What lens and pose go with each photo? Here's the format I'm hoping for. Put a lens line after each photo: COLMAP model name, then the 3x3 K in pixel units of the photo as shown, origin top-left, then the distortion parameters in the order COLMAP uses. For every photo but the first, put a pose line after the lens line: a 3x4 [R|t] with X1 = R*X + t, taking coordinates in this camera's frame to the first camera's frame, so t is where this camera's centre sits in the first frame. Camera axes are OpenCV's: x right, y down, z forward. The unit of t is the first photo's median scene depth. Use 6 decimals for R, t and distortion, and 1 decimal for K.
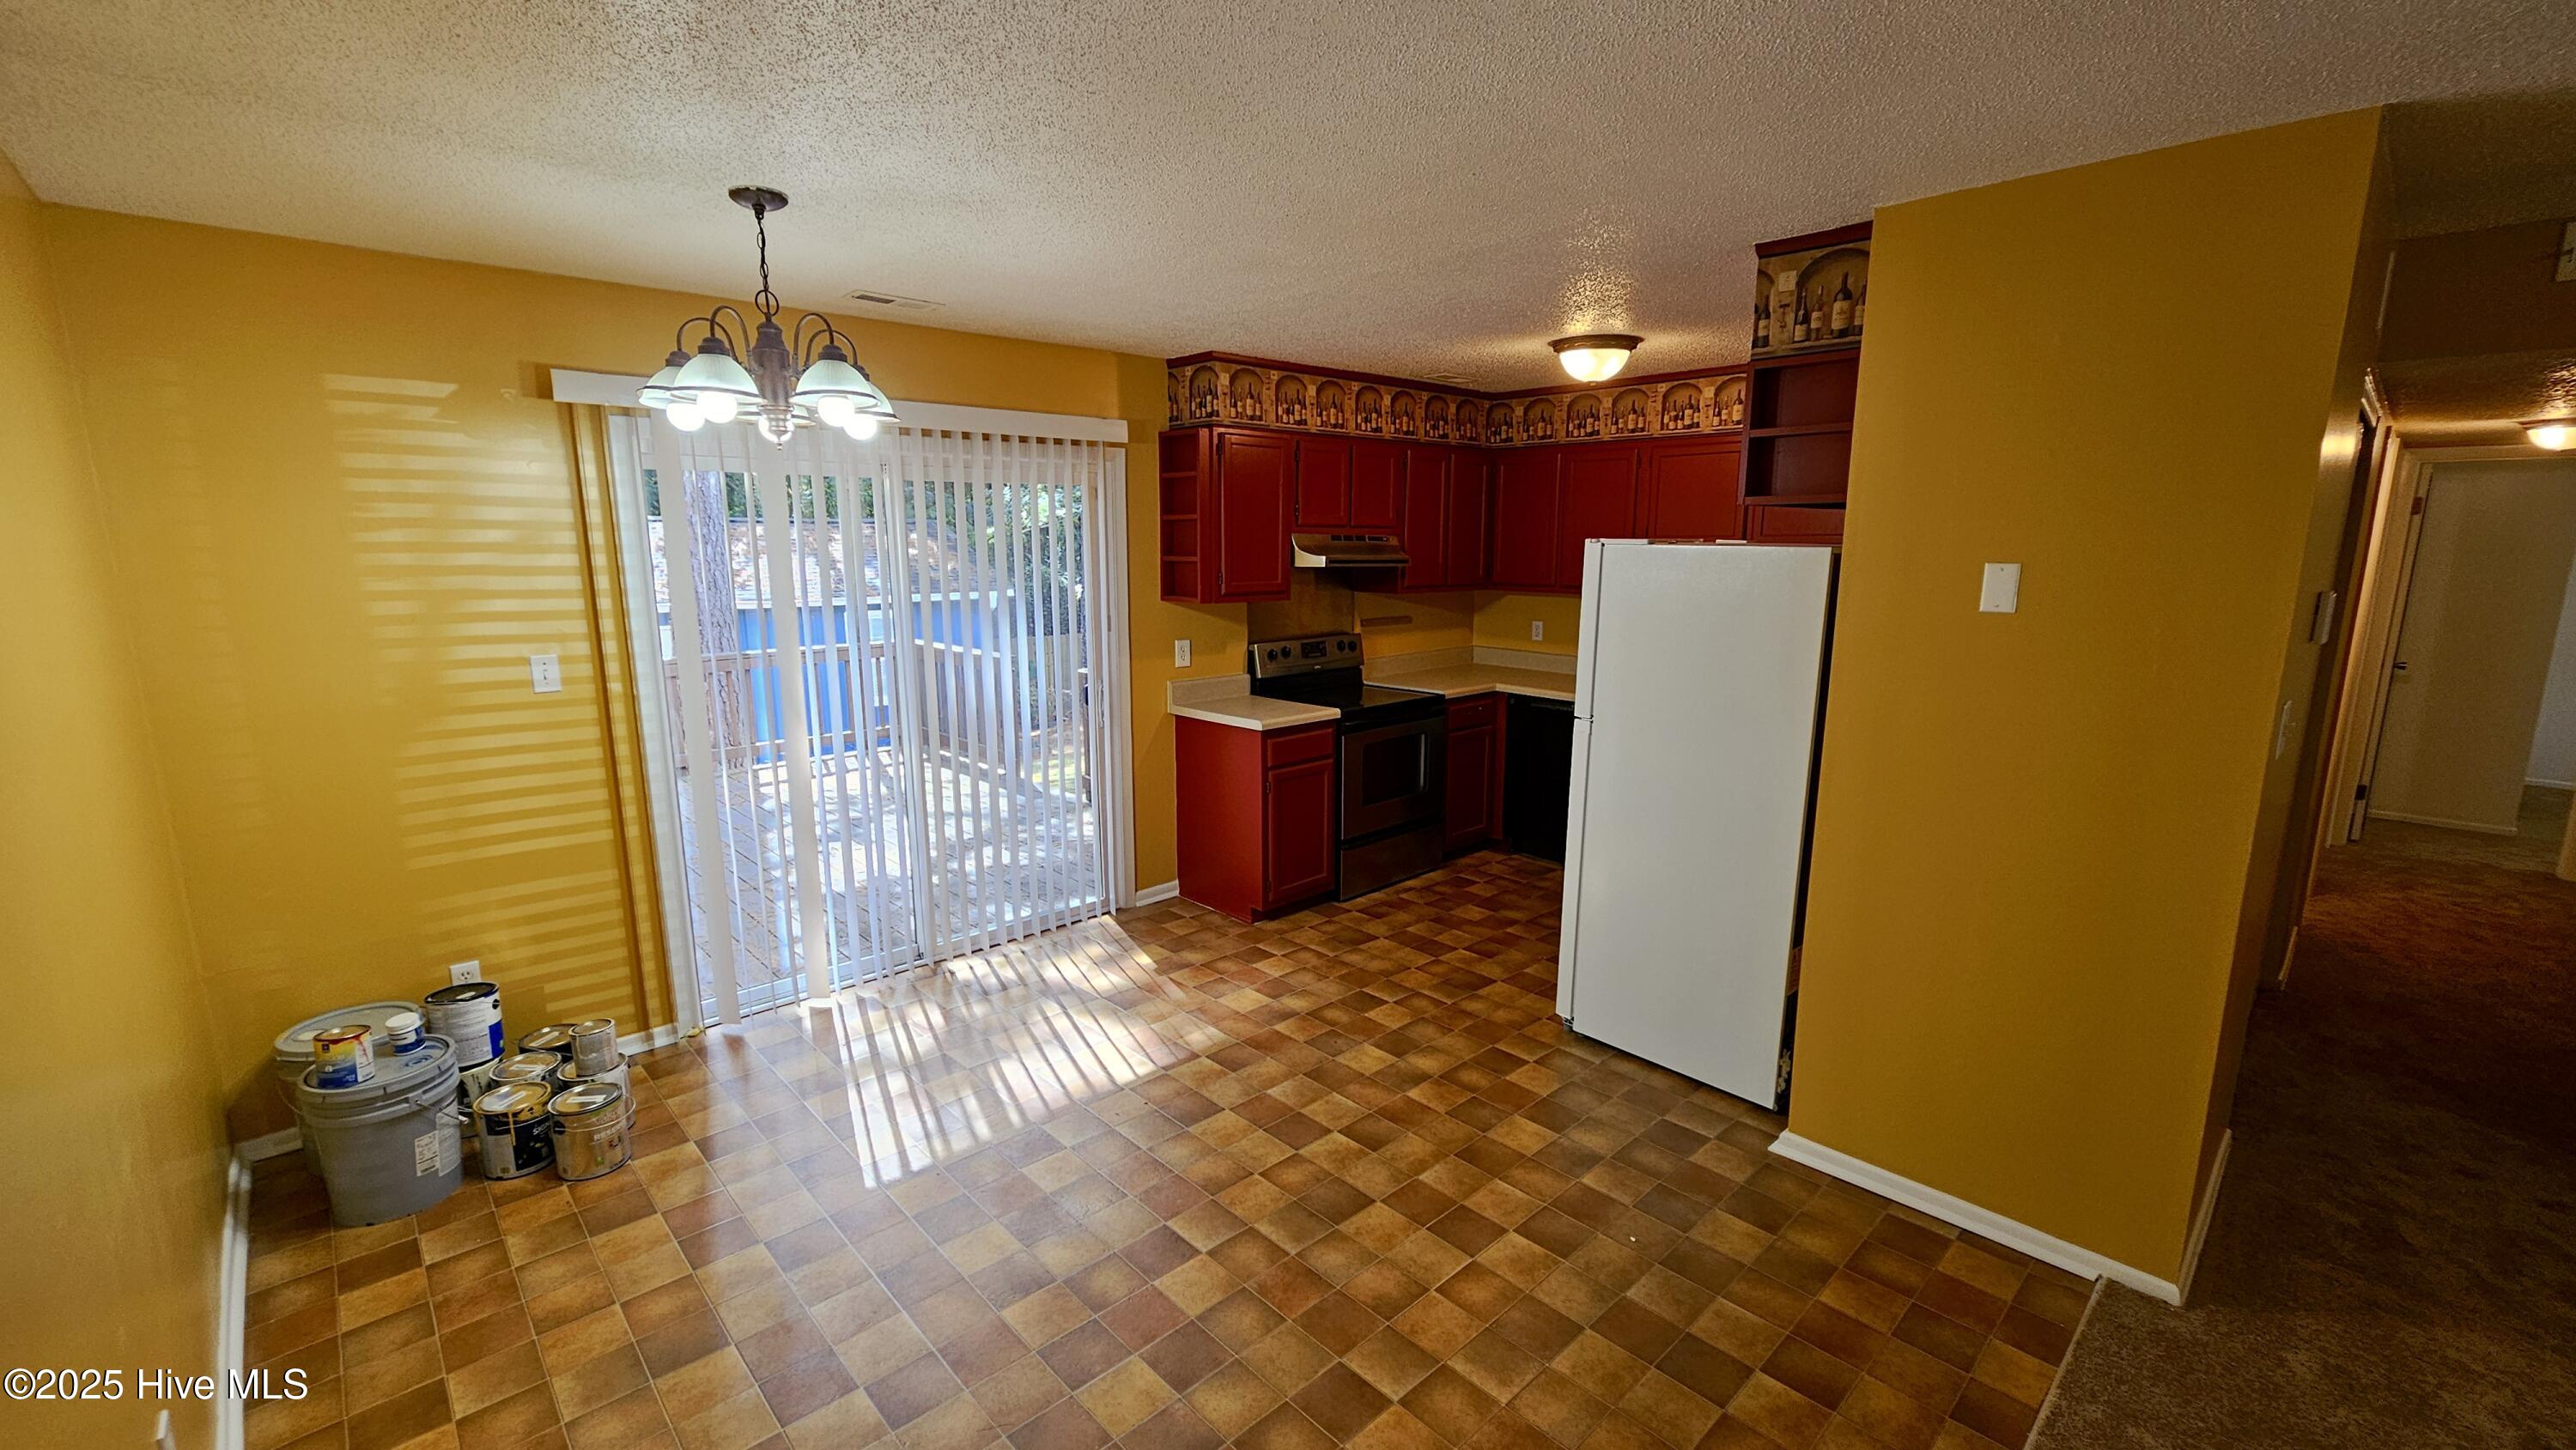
lens RADIAL K [[1058.4, 0, 1292.9], [0, 1058.4, 736.1], [0, 0, 1]] dist [0.001148, 0.000100]
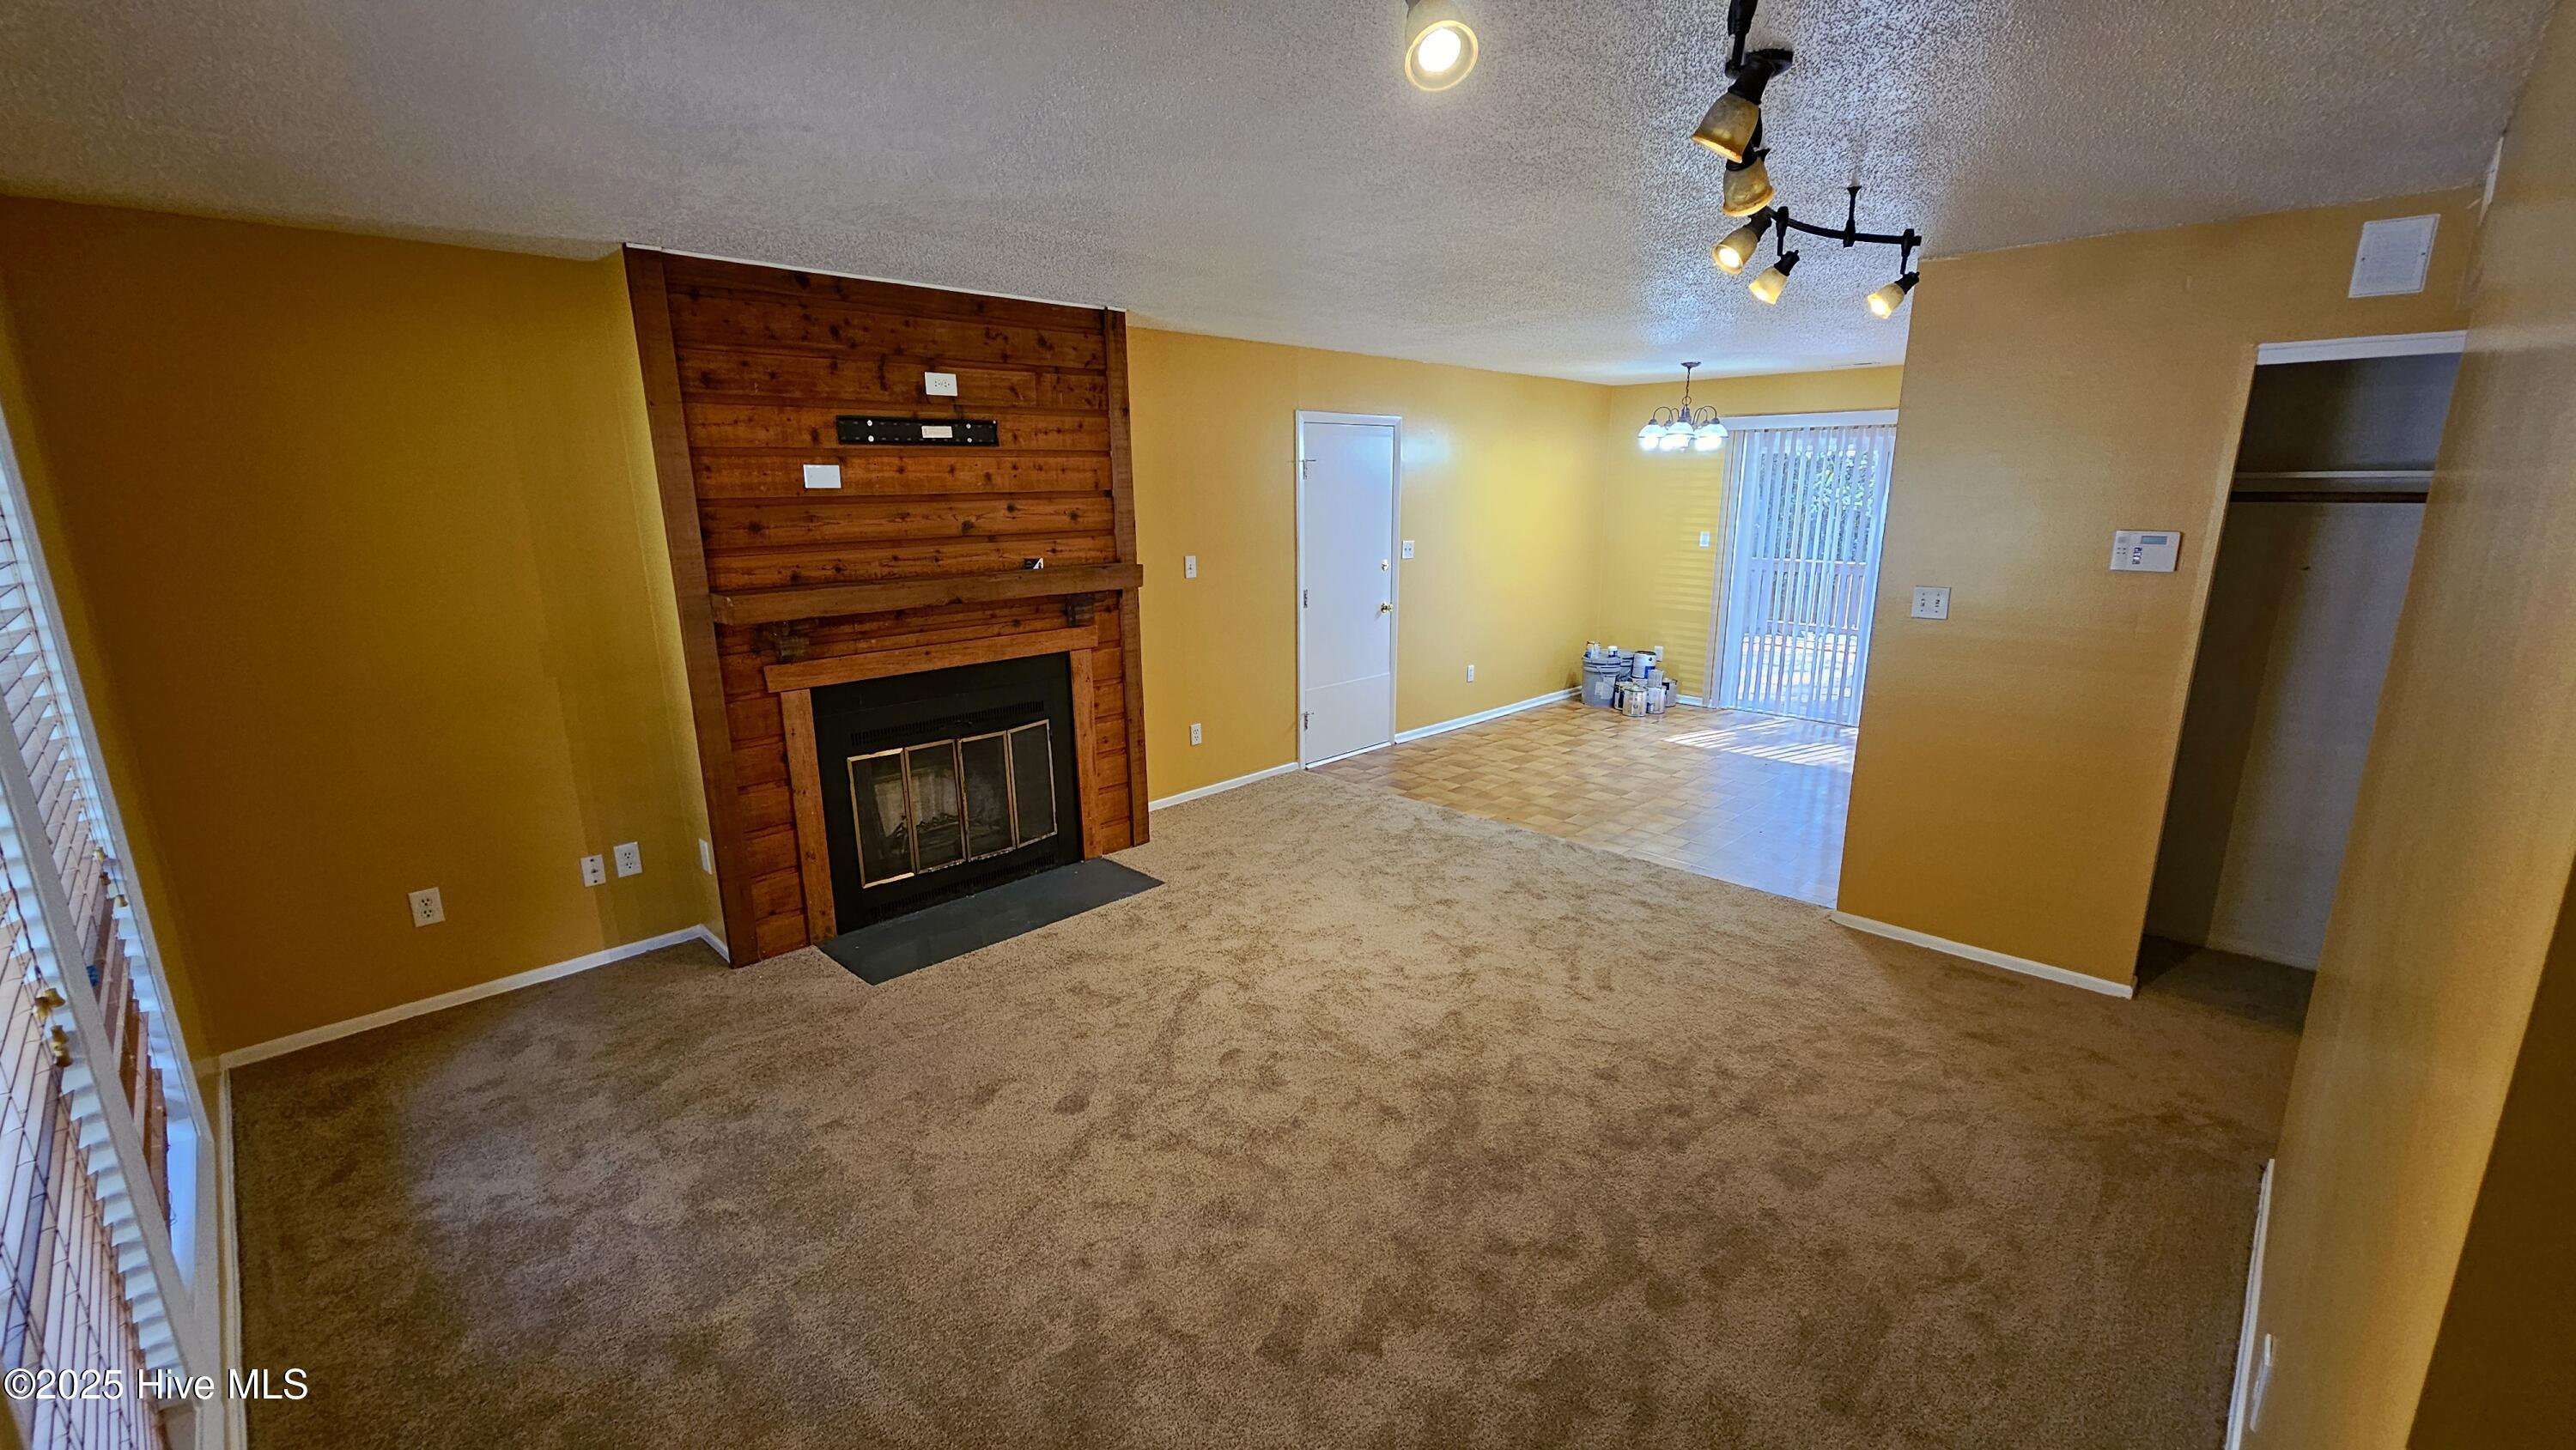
lens RADIAL K [[1061.9, 0, 1287.6], [0, 1061.9, 740.8], [0, 0, 1]] dist [-0.000839, -0.000083]
pose [[0.030703, 0.238214, -0.970727, 1.544990], [-0.178655, 0.956853, 0.229159, -0.001827], [0.983433, 0.166390, 0.071937, -0.057758]]
